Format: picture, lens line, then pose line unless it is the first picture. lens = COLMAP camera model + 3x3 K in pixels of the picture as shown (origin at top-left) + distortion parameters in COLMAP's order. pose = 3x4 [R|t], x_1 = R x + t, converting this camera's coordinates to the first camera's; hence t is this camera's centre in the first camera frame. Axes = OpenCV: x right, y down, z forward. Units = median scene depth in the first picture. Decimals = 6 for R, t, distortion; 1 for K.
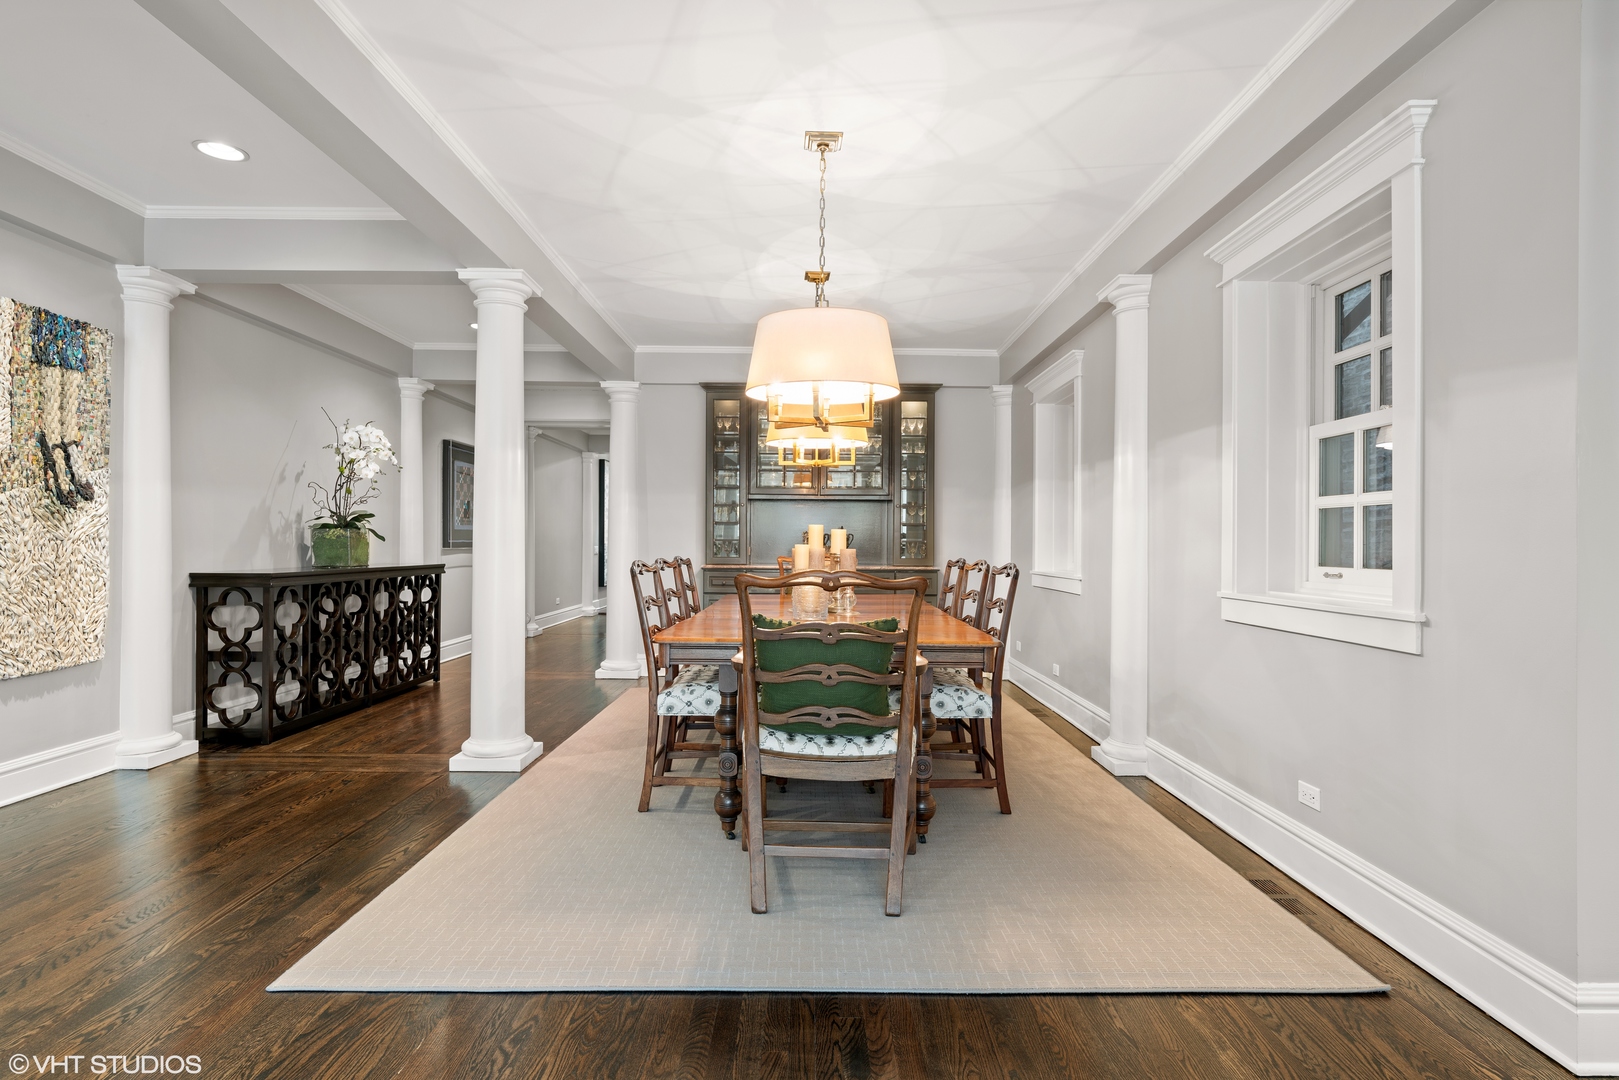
lens RADIAL K [[856.5, 0, 809.7], [0, 856.5, 543.2], [0, 0, 1]] dist [0.000106, -0.000882]
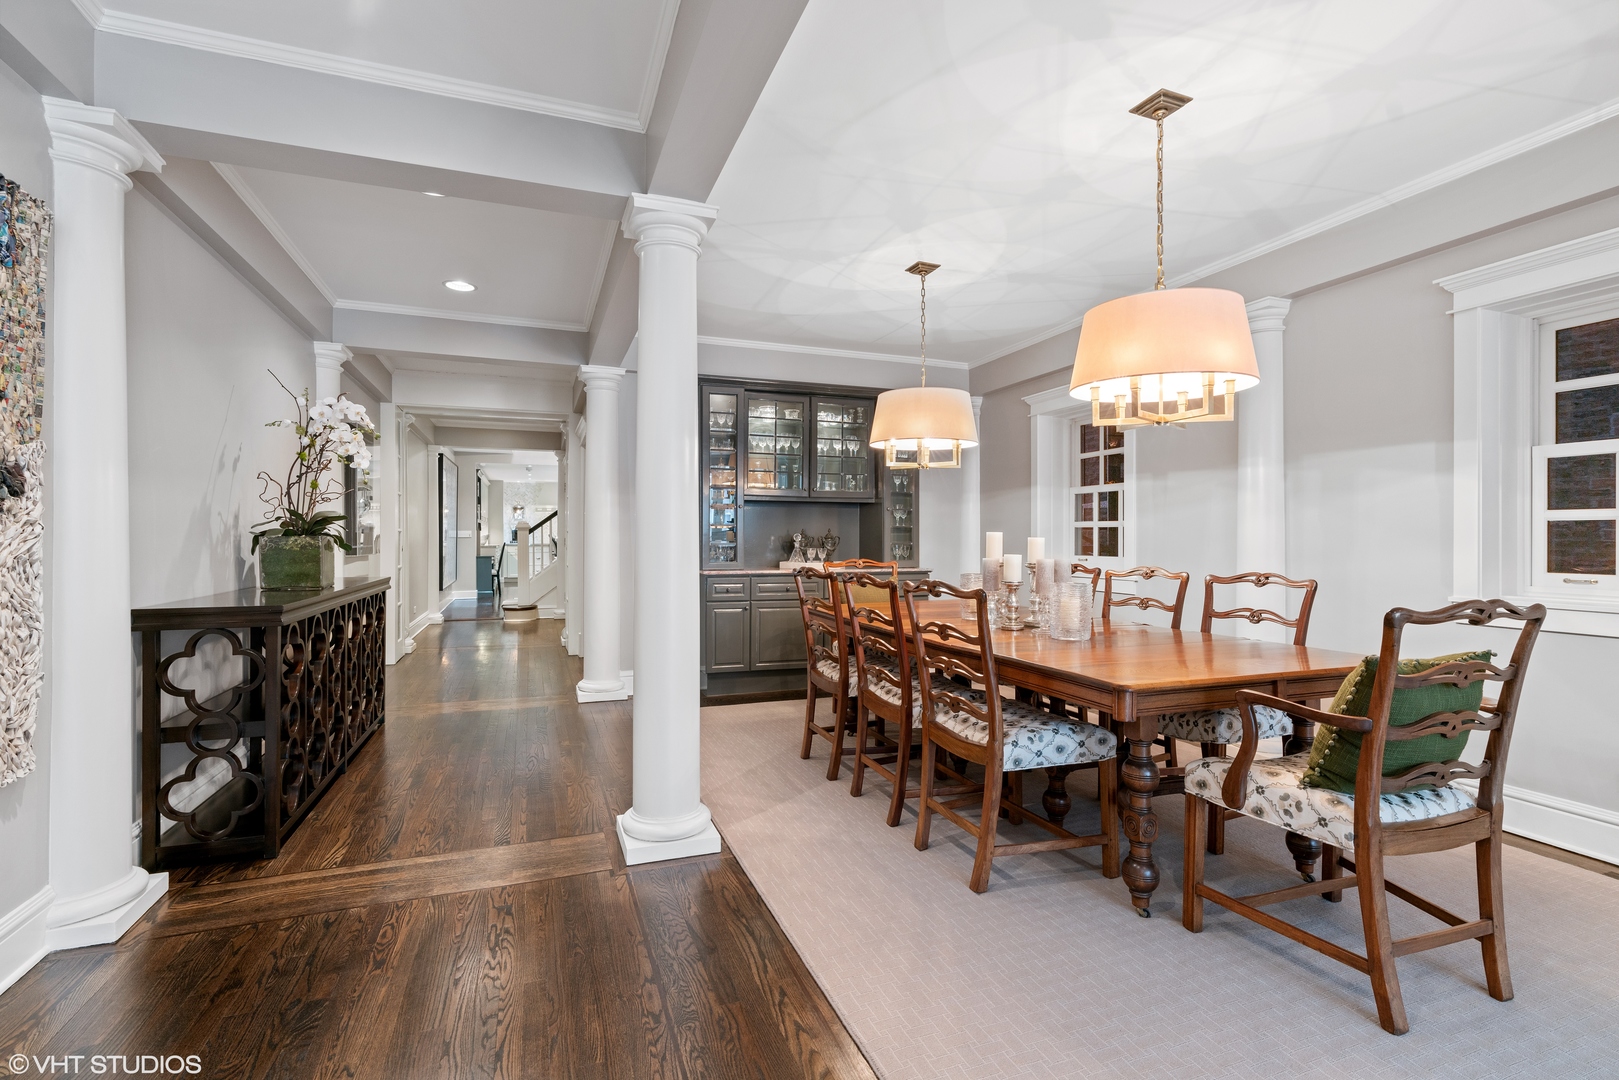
lens RADIAL K [[746.3, 0, 809.2], [0, 746.3, 535.9], [0, 0, 1]] dist [-0.006171, 0.001276]
pose [[0.935553, -0.005113, 0.353151, -0.442780], [0.005497, 0.999985, -0.000084, -0.017467], [-0.353145, 0.002020, 0.935566, 0.299232]]
